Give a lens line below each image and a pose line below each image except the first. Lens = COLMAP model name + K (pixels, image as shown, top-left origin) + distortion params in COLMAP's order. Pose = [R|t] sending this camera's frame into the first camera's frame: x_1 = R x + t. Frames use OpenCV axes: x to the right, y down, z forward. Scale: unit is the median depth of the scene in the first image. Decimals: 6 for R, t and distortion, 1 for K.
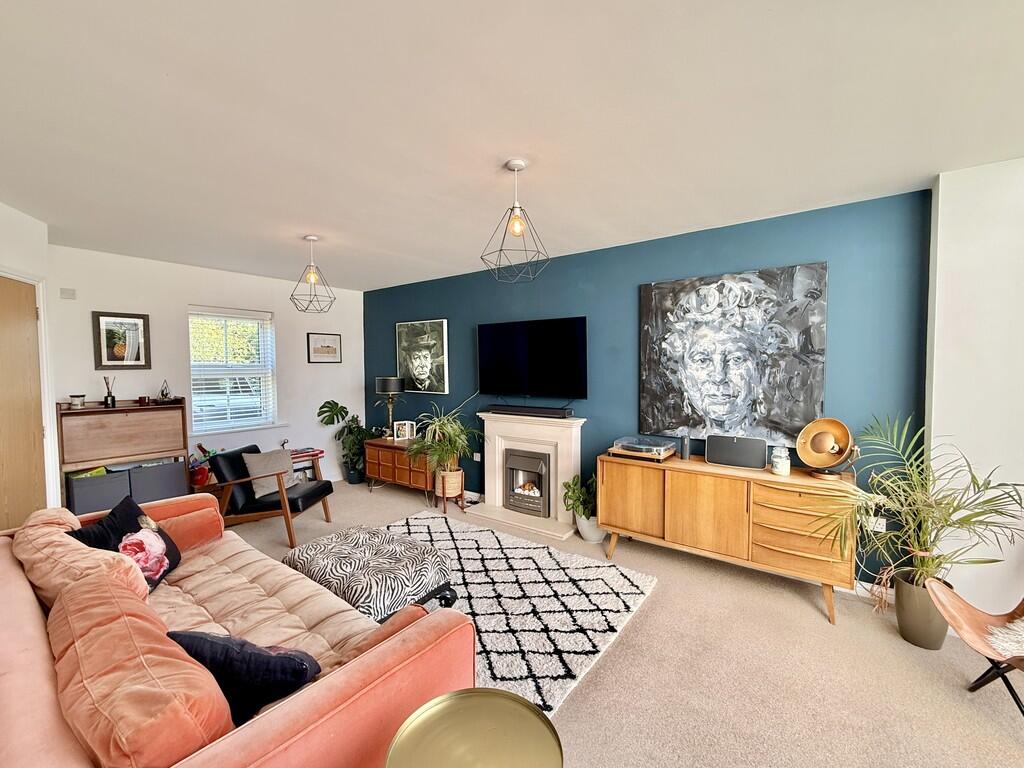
lens RADIAL K [[418.0, 0, 512.0], [0, 418.0, 384.0], [0, 0, 1]] dist [0.004167, 0.000189]
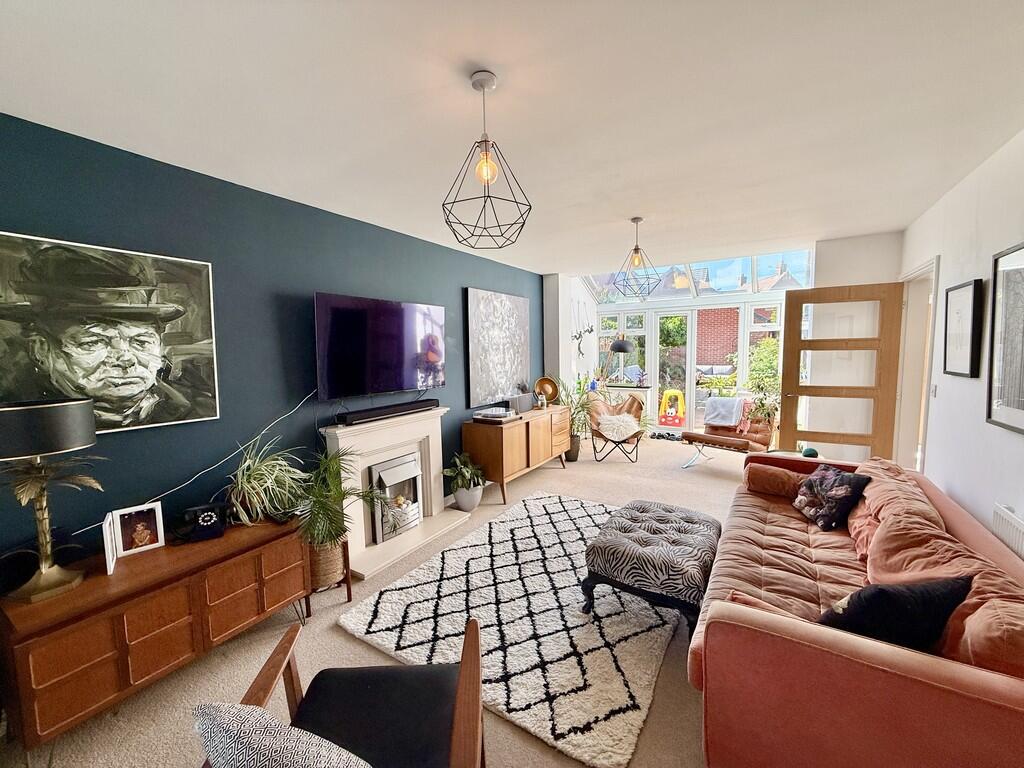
lens RADIAL K [[403.0, 0, 512.0], [0, 403.0, 384.0], [0, 0, 1]] dist [-0.000289, -0.000123]
pose [[-0.065296, -0.083348, 0.994379, -1.021084], [0.059227, 0.994425, 0.087241, -0.058291], [-0.996107, 0.064590, -0.059996, 1.088716]]
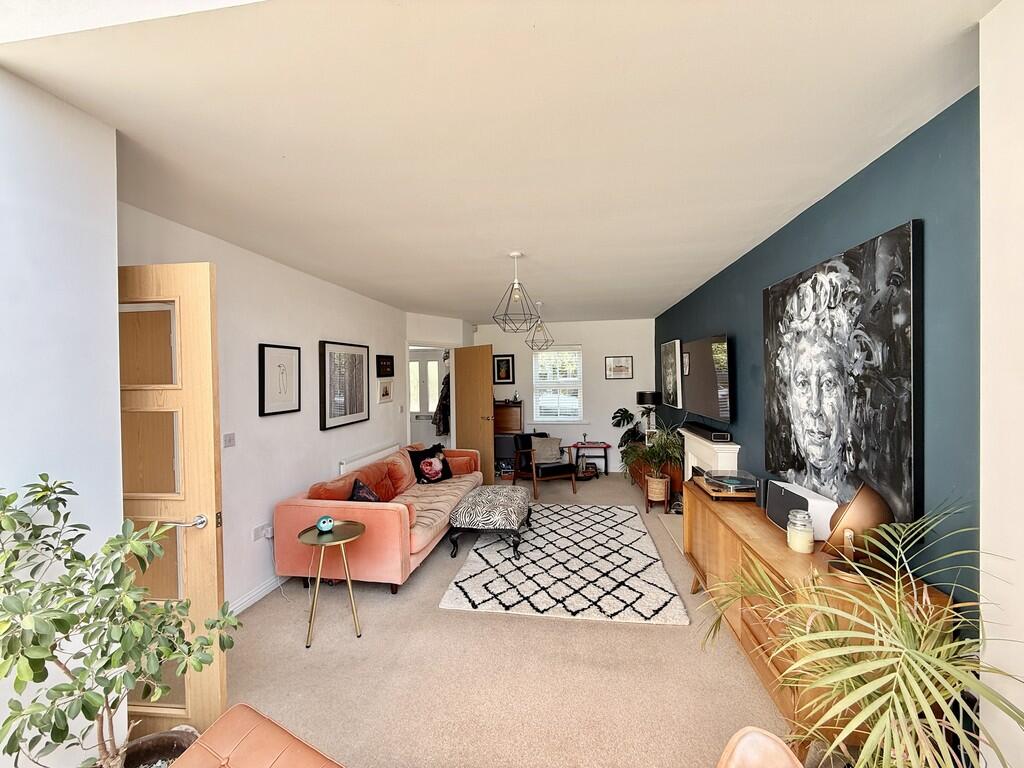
lens RADIAL K [[403.0, 0, 529.0], [0, 403.0, 384.9], [0, 0, 1]] dist [0.000698, 0.000027]
pose [[0.499697, 0.012461, -0.866111, 0.874234], [-0.026235, 0.999656, -0.000754, -0.042252], [0.865803, 0.023099, 0.499851, 0.230310]]
